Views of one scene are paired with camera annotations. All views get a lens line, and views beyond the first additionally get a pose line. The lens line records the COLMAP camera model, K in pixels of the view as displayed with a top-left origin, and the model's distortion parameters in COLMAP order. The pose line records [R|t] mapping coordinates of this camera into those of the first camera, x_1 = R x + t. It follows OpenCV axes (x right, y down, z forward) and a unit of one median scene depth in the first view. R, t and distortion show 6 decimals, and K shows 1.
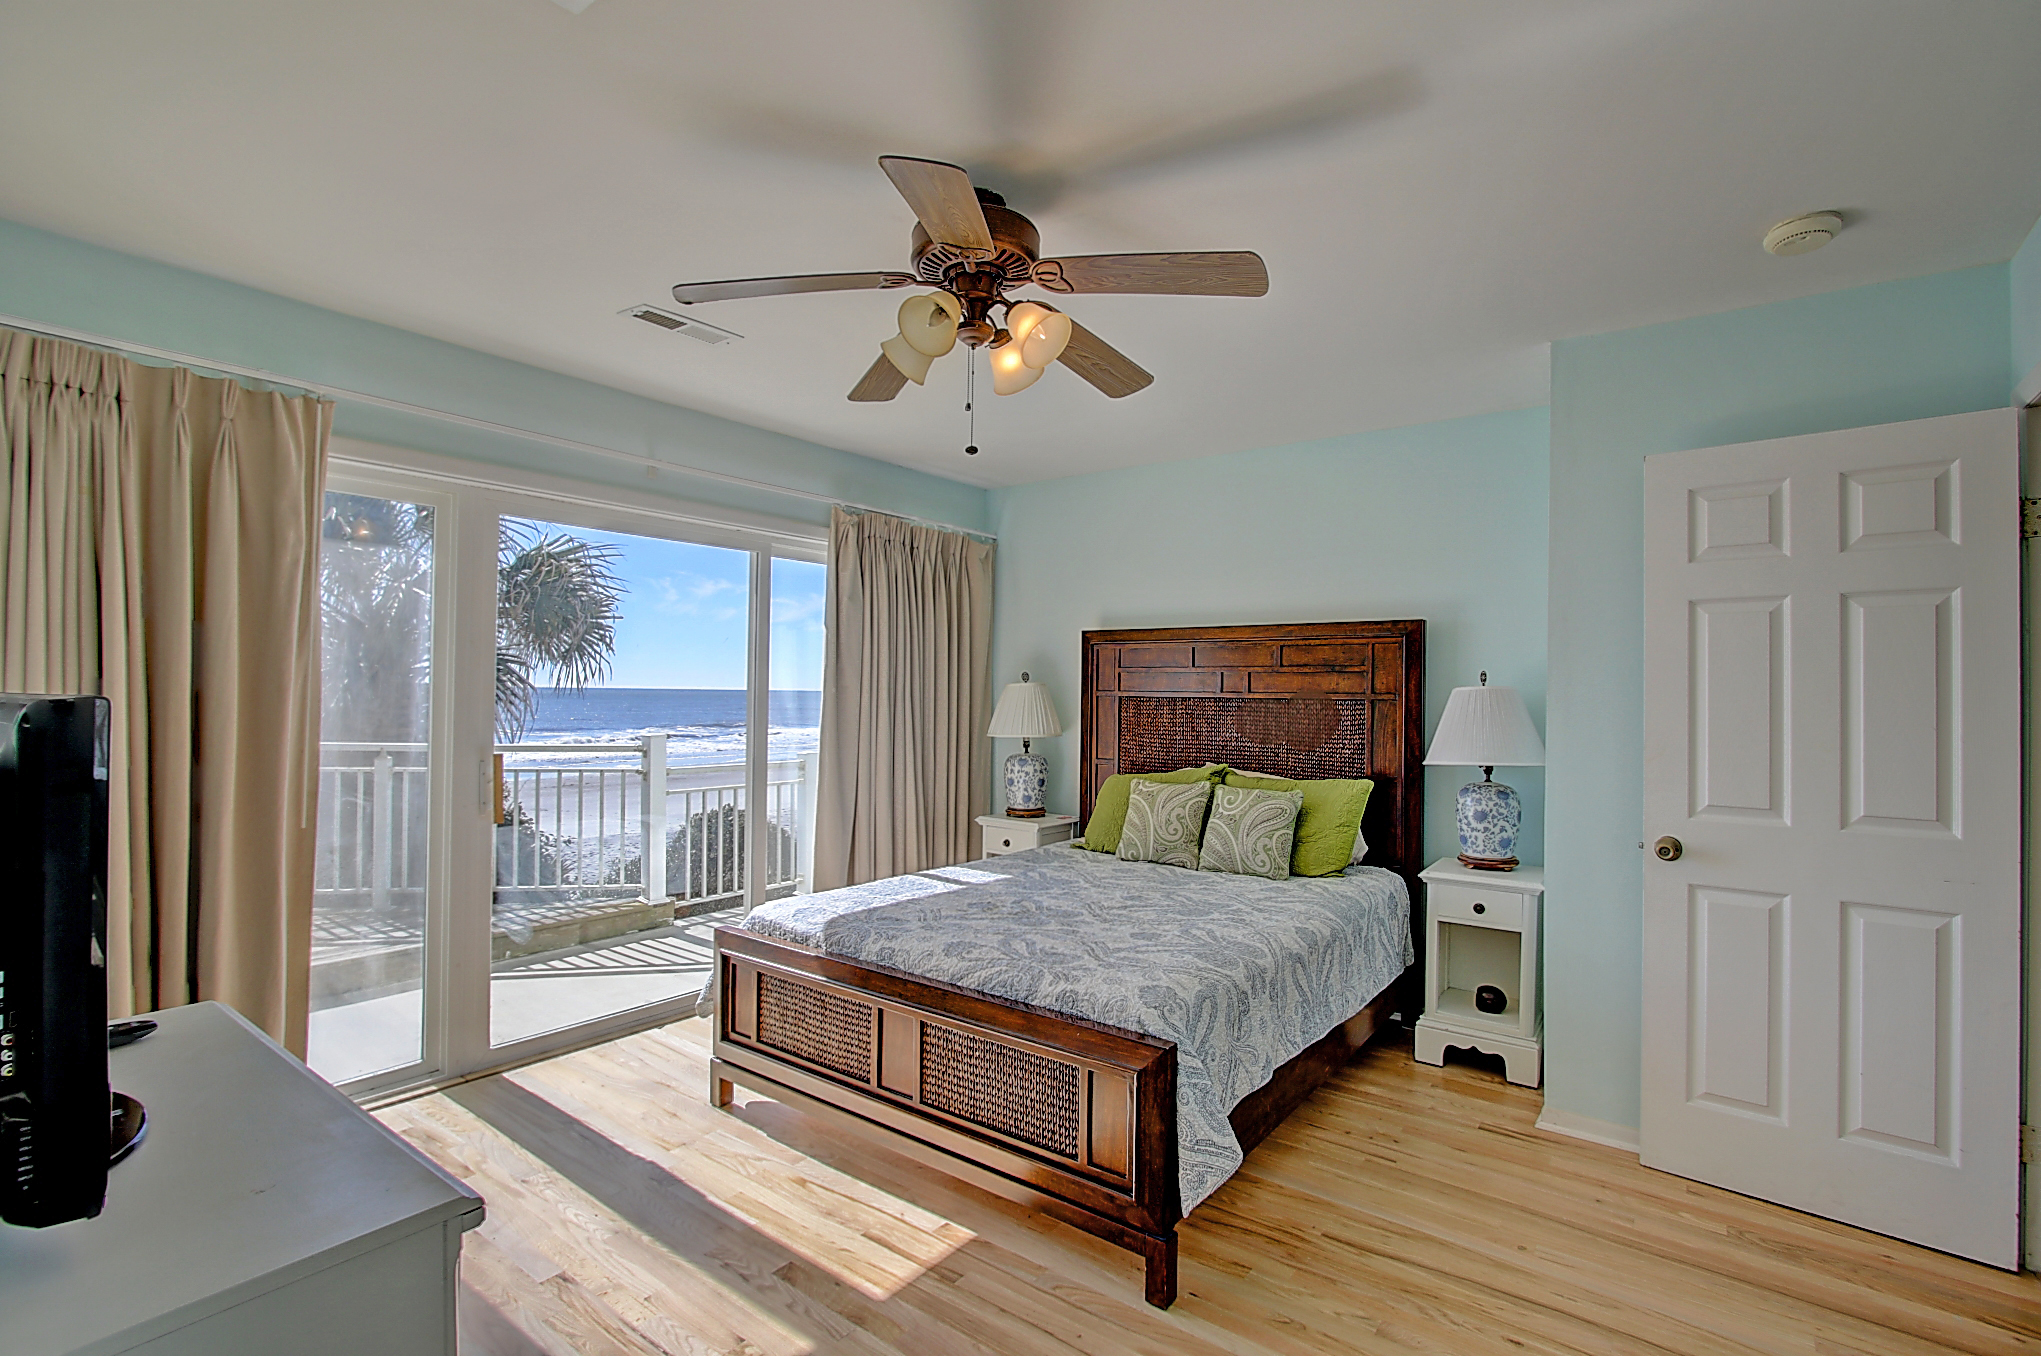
lens RADIAL K [[925.8, 0, 1014.9], [0, 925.8, 681.0], [0, 0, 1]] dist [-0.031547, 0.001218]
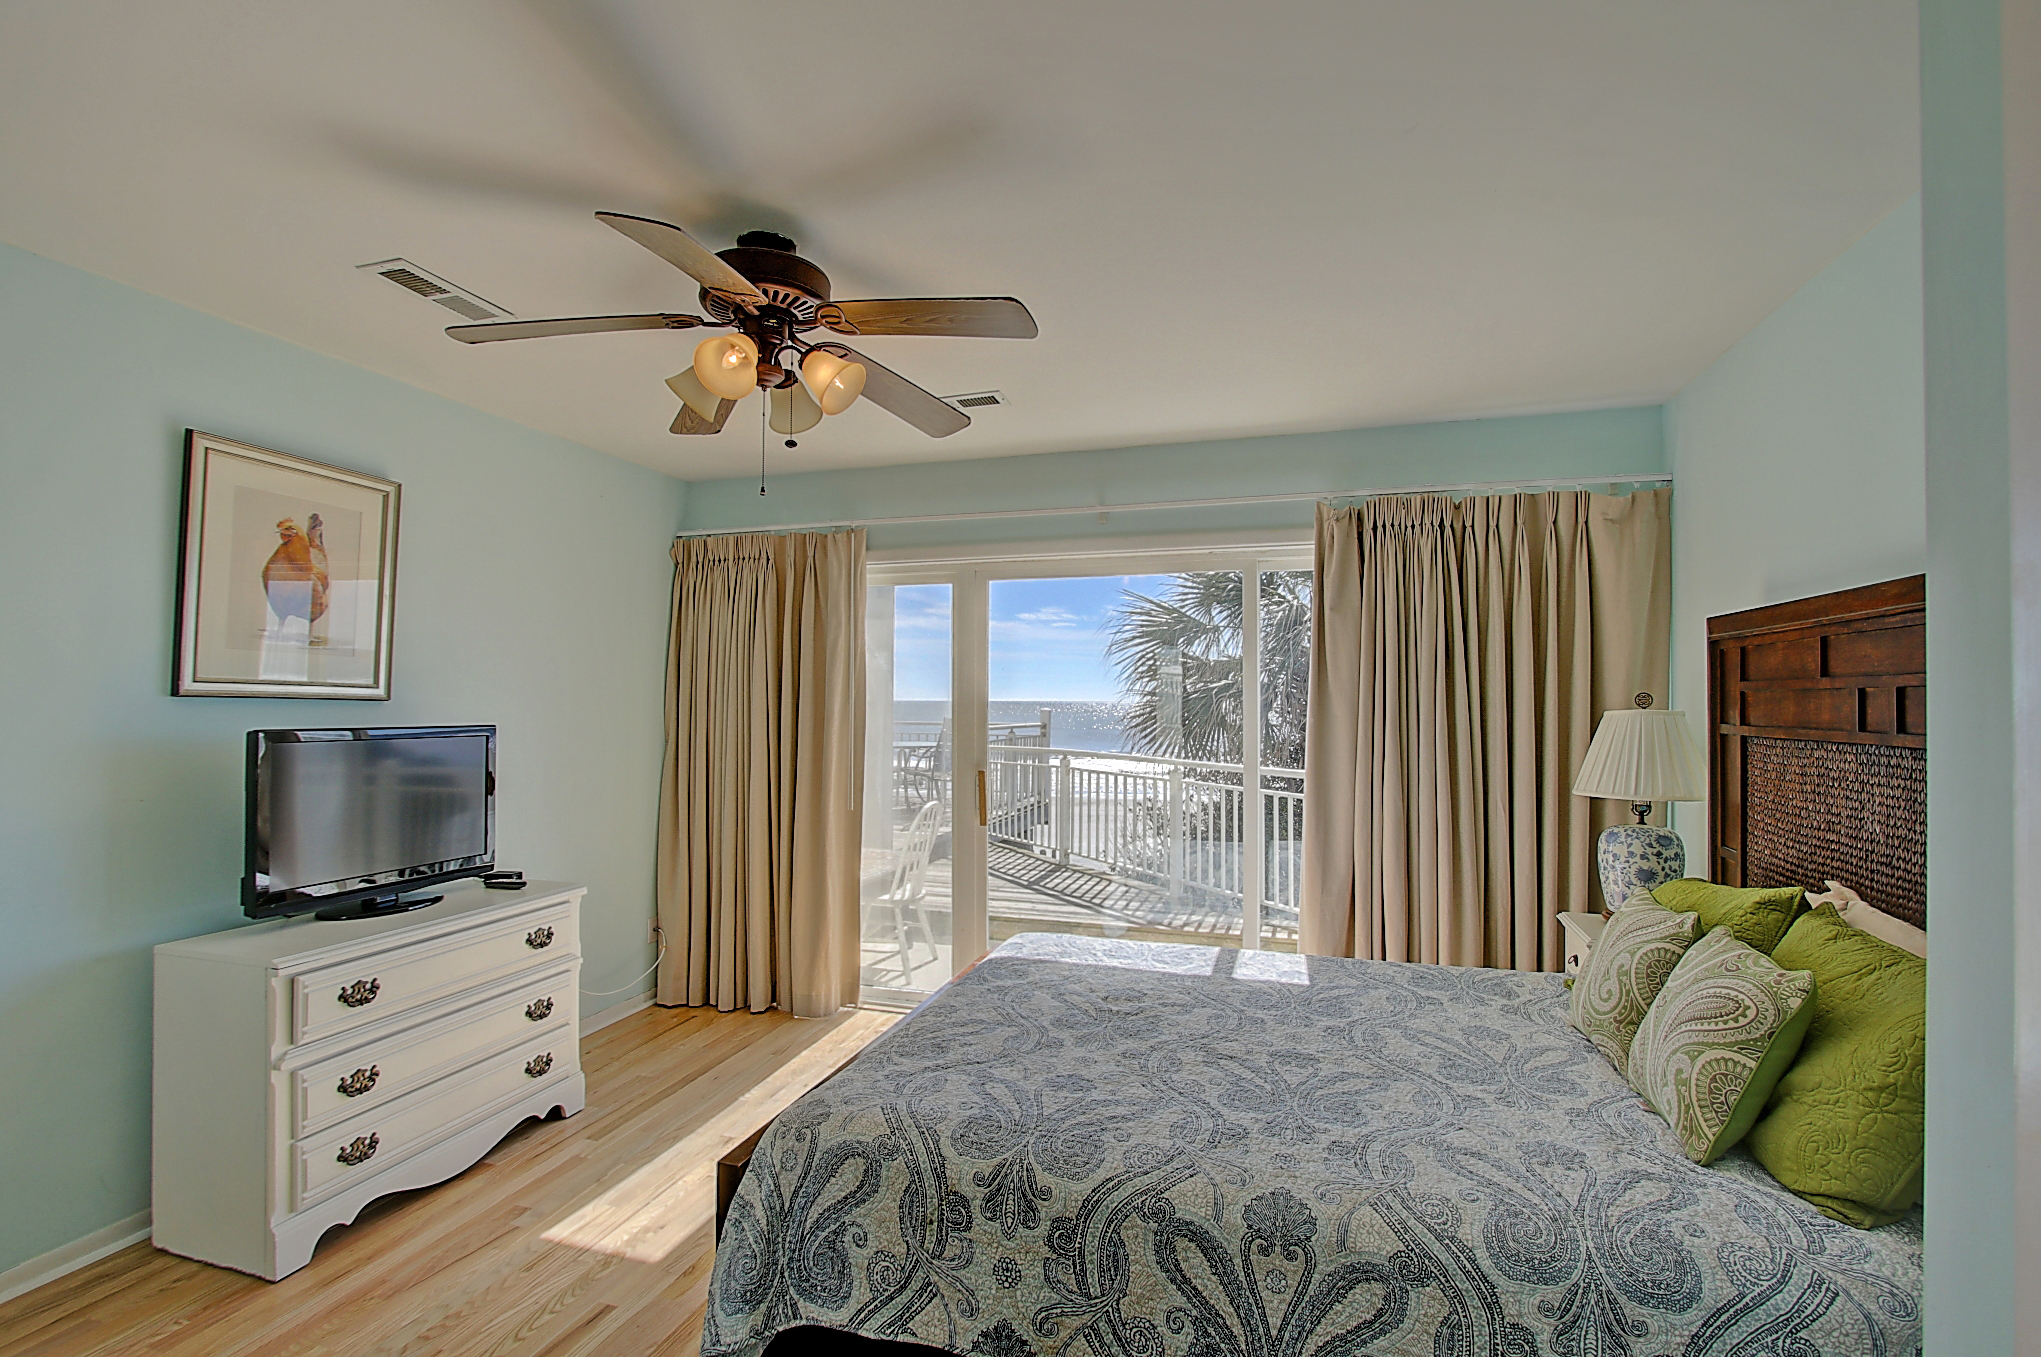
lens RADIAL K [[925.8, 0, 1019.3], [0, 925.8, 687.7], [0, 0, 1]] dist [-0.031547, 0.001218]
pose [[0.346085, -0.025538, -0.937856, 0.721603], [0.010596, 0.999672, -0.023311, -0.005485], [0.938143, -0.001869, 0.346242, 0.665469]]
